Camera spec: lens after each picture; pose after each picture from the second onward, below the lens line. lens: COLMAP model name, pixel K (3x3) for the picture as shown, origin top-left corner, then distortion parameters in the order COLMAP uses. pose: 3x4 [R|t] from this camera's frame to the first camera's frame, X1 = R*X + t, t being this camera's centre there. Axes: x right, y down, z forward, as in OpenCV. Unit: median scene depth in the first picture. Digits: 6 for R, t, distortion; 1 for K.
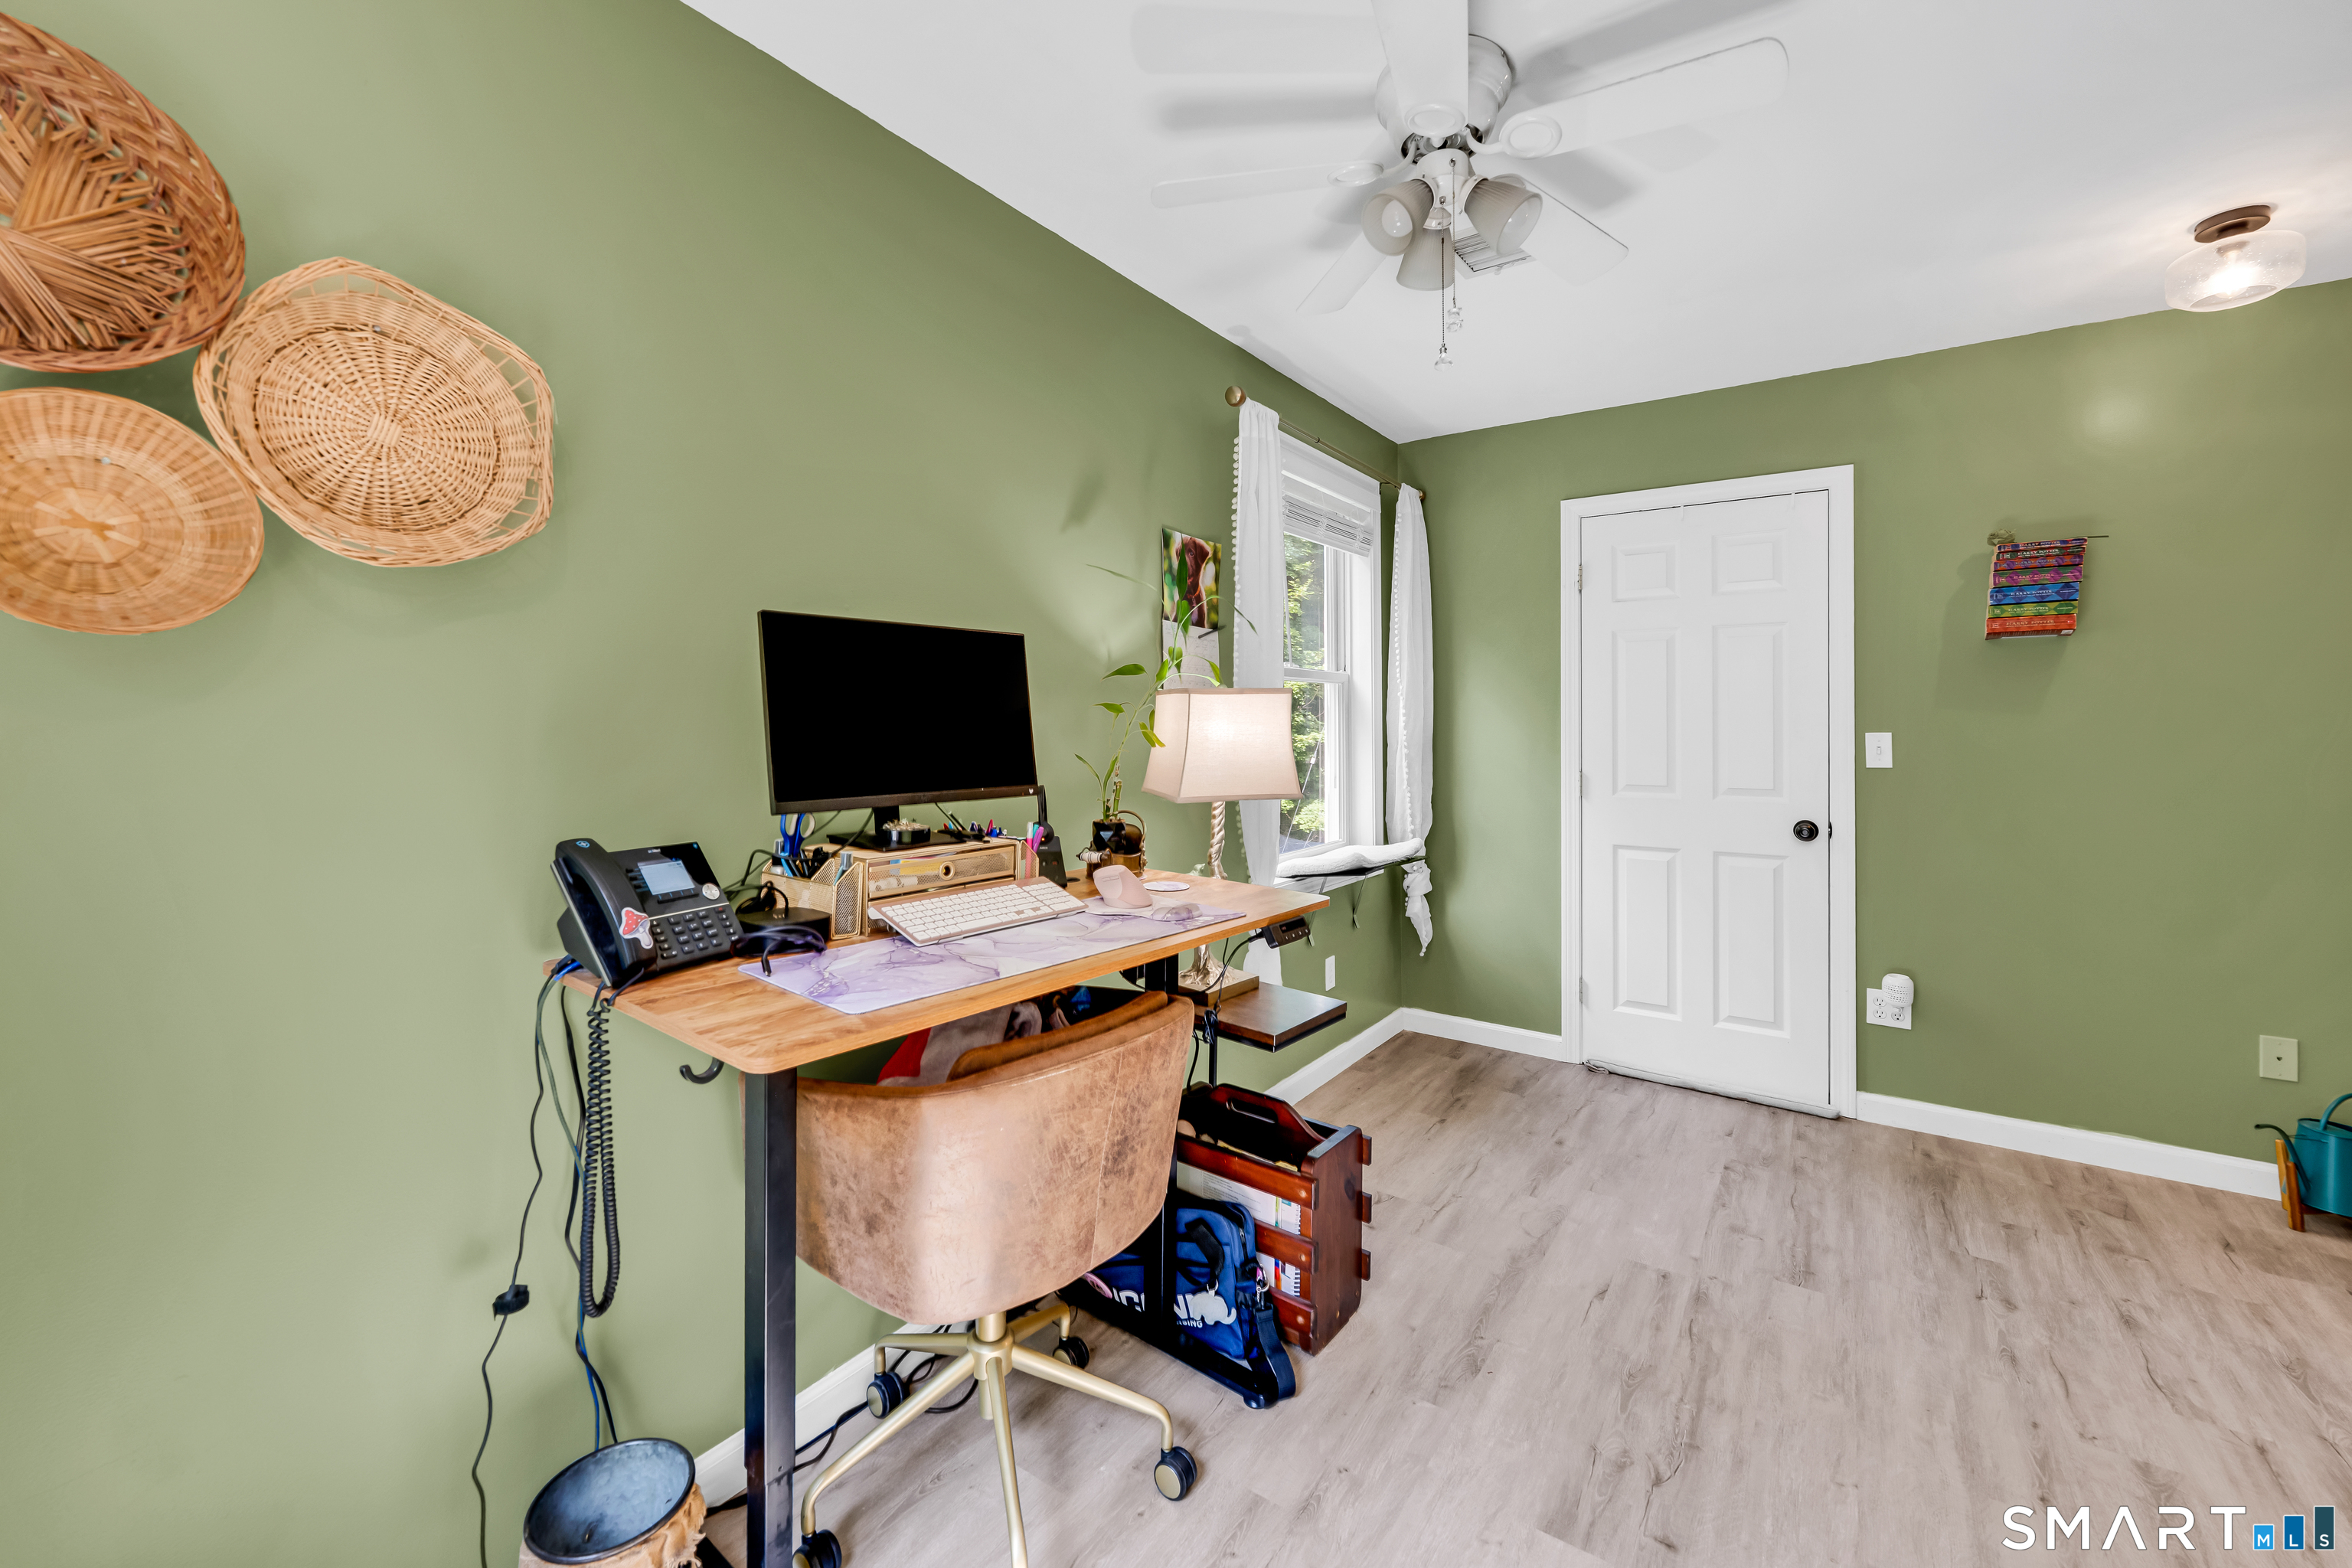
lens RADIAL K [[938.2, 0, 1189.6], [0, 938.2, 787.5], [0, 0, 1]] dist [-0.002074, -0.000344]
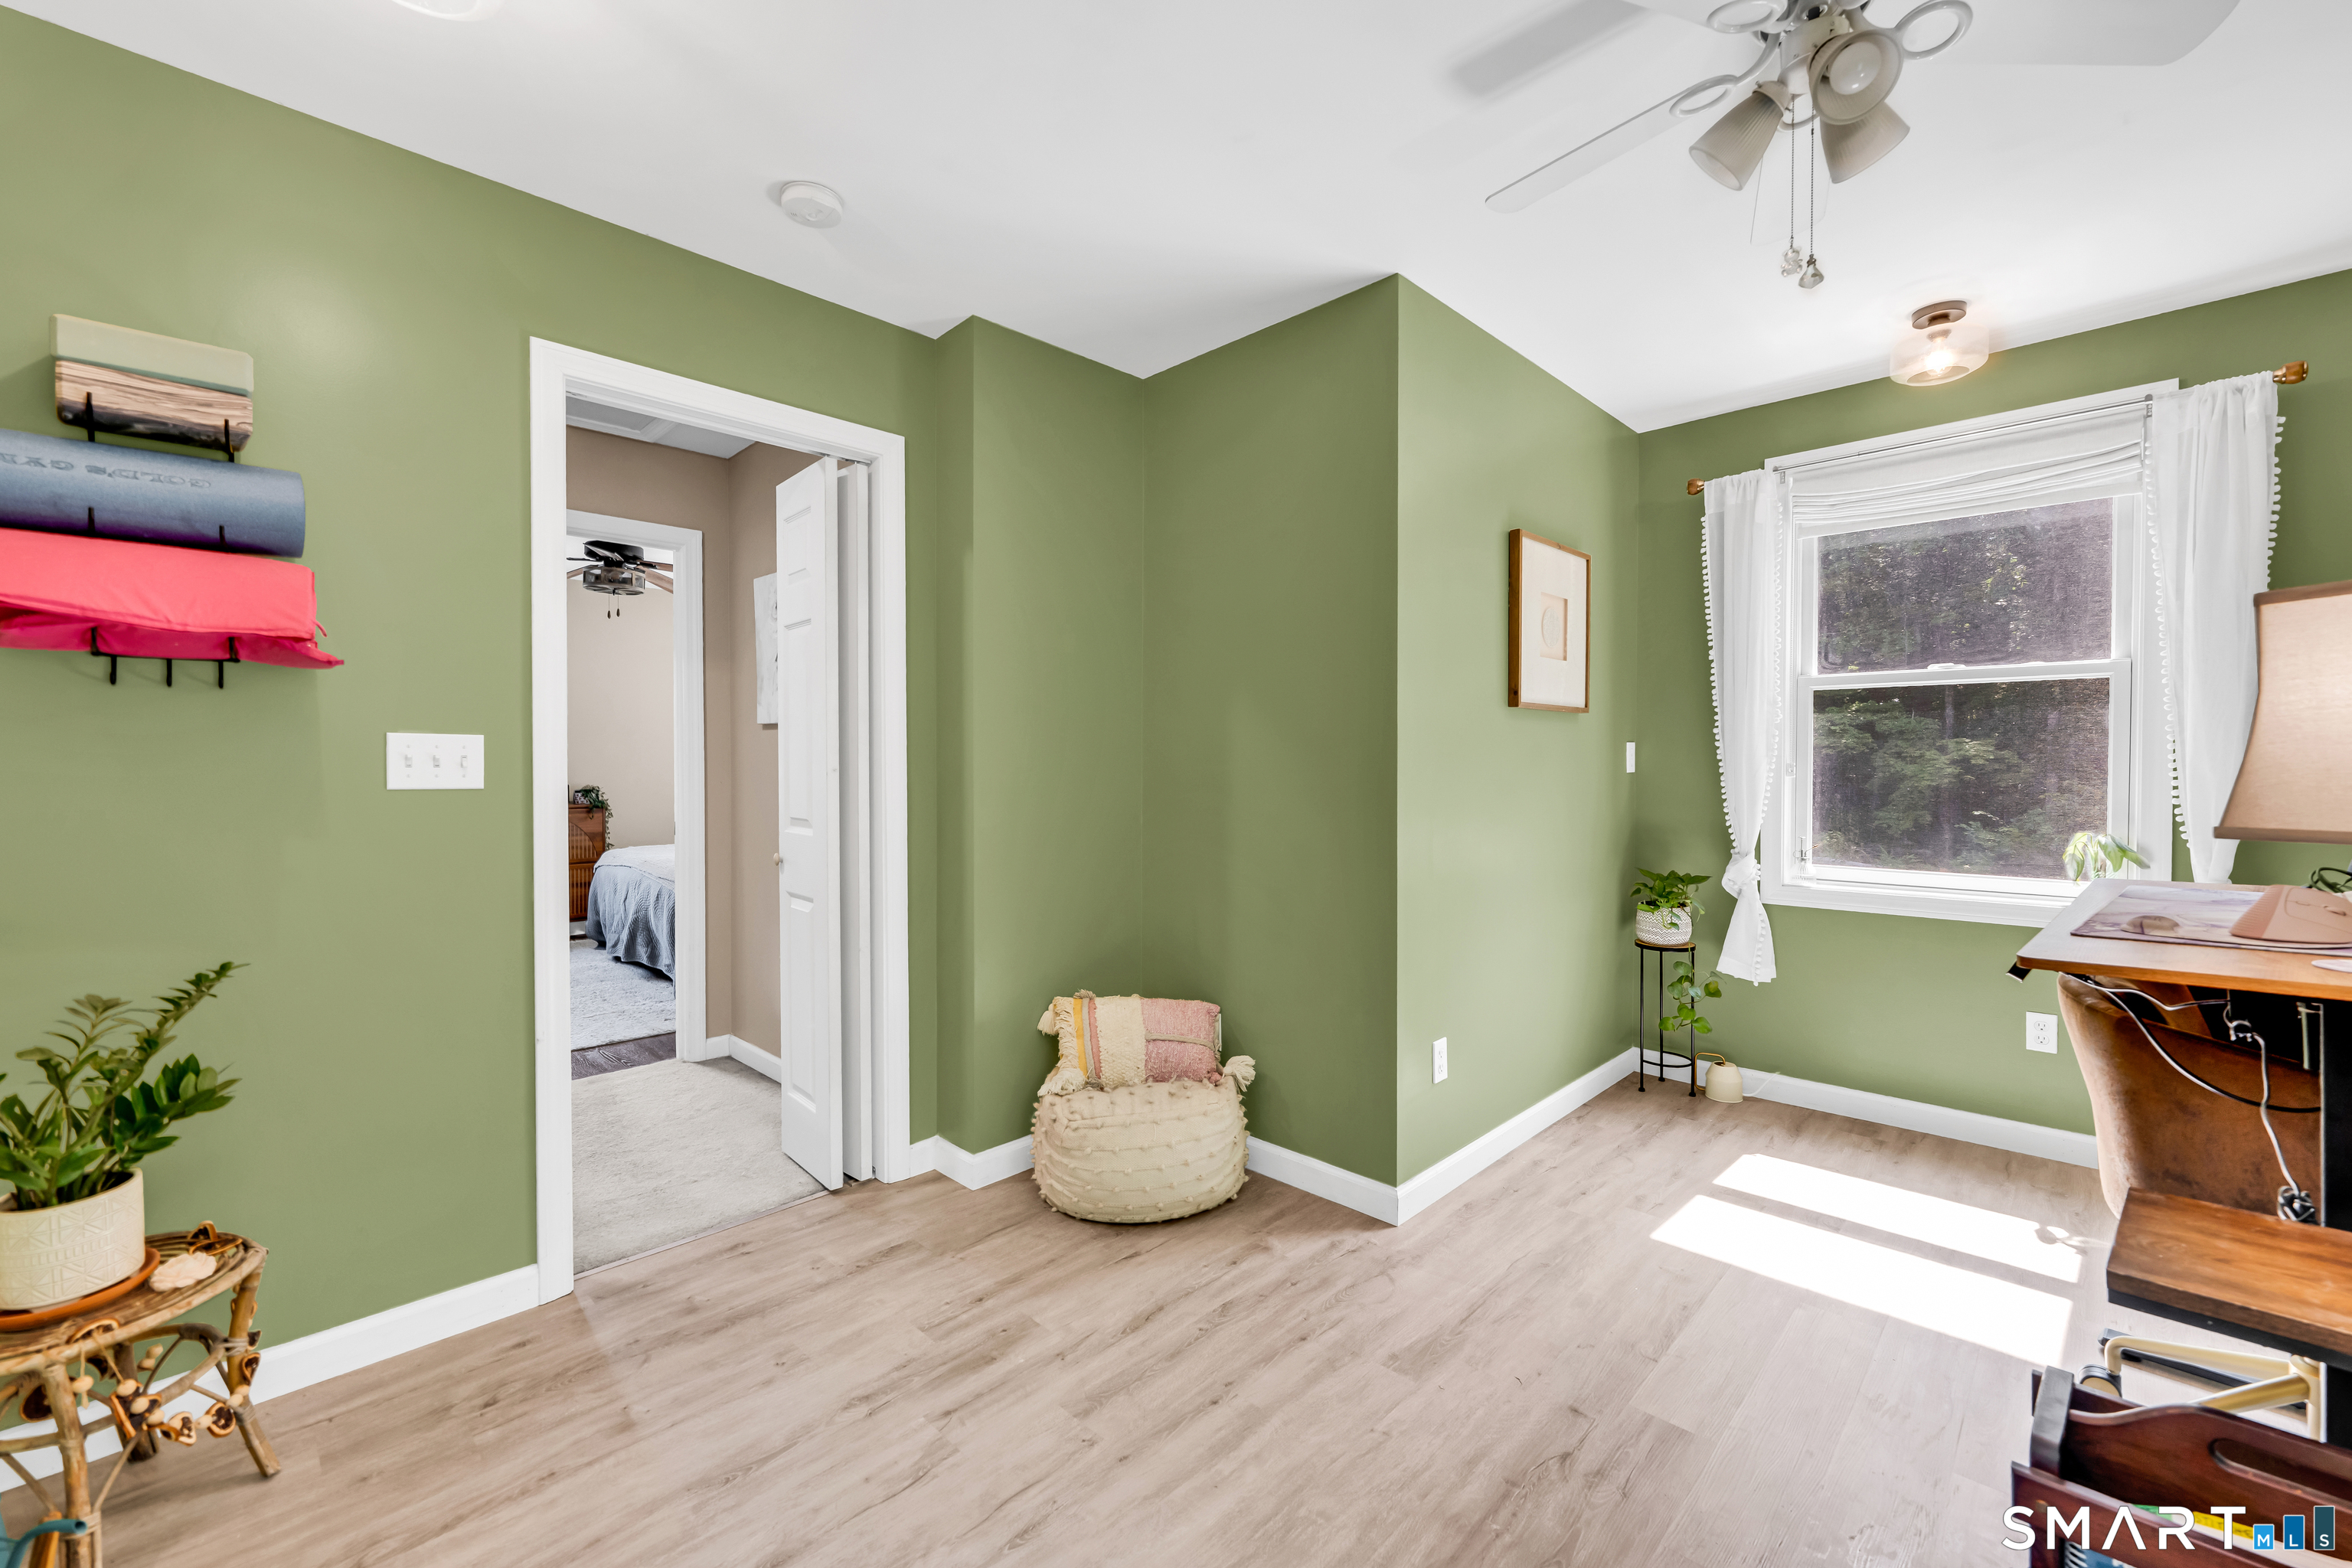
lens RADIAL K [[938.2, 0, 1189.6], [0, 938.2, 787.5], [0, 0, 1]] dist [-0.002074, -0.000344]
pose [[-0.986936, 0.008020, 0.160915, 0.692661], [0.016863, 0.998417, 0.053666, -0.045170], [-0.160230, 0.055678, -0.985508, 1.917177]]
